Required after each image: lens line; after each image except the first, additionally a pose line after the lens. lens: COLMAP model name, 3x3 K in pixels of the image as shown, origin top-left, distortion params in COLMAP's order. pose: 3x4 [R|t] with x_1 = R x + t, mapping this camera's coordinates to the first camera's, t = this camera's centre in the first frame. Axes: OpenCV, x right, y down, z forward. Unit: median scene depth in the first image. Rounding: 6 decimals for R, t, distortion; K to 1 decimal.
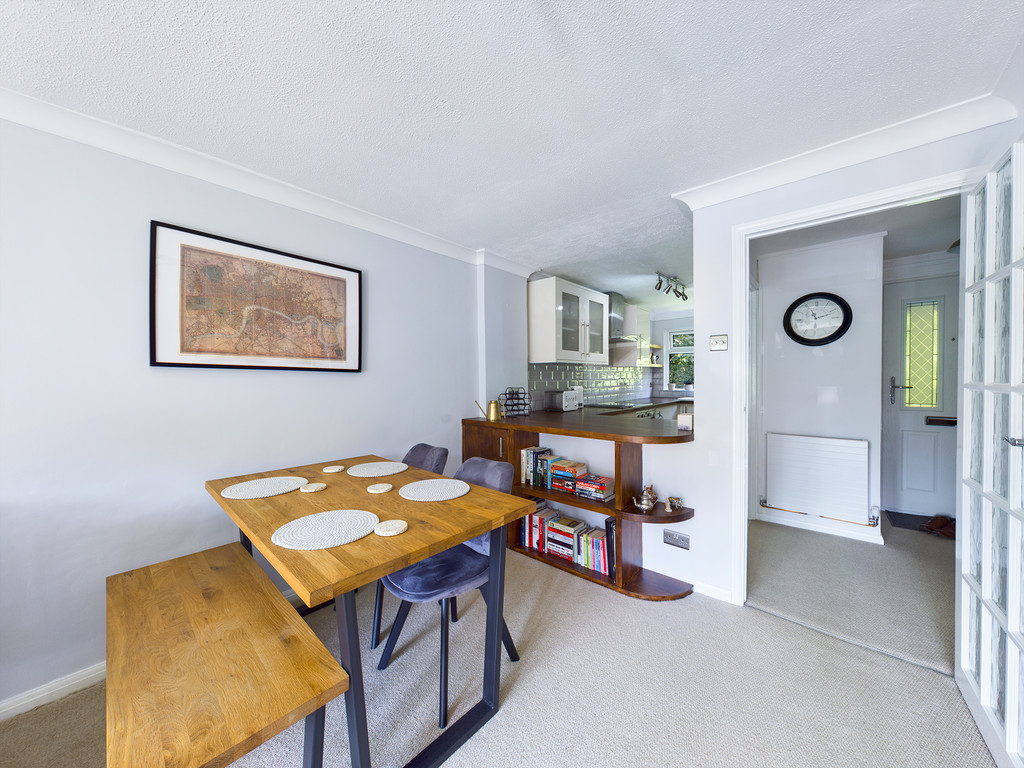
lens RADIAL K [[363.2, 0, 513.9], [0, 363.2, 378.7], [0, 0, 1]] dist [0.000547, 0.000104]
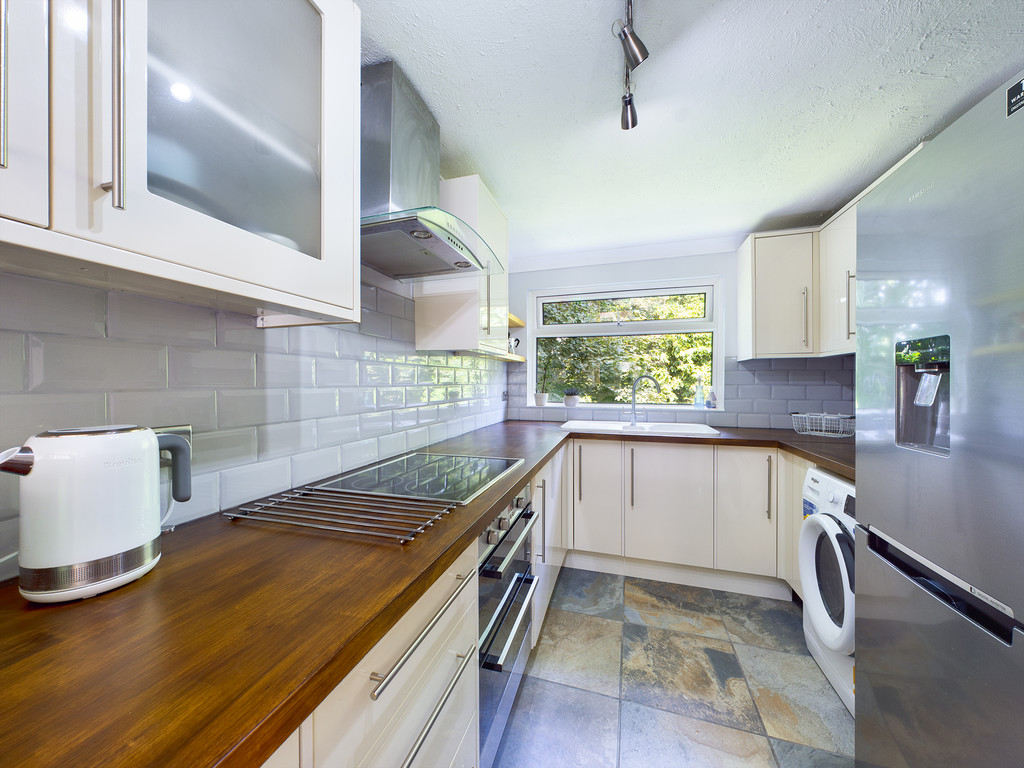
lens RADIAL K [[363.2, 0, 513.2], [0, 363.2, 386.1], [0, 0, 1]] dist [0.000547, 0.000104]
pose [[0.912909, 0.000360, 0.408163, 0.182867], [0.000458, 0.999998, -0.001908, 0.003524], [-0.408163, 0.001928, 0.912907, 0.537340]]
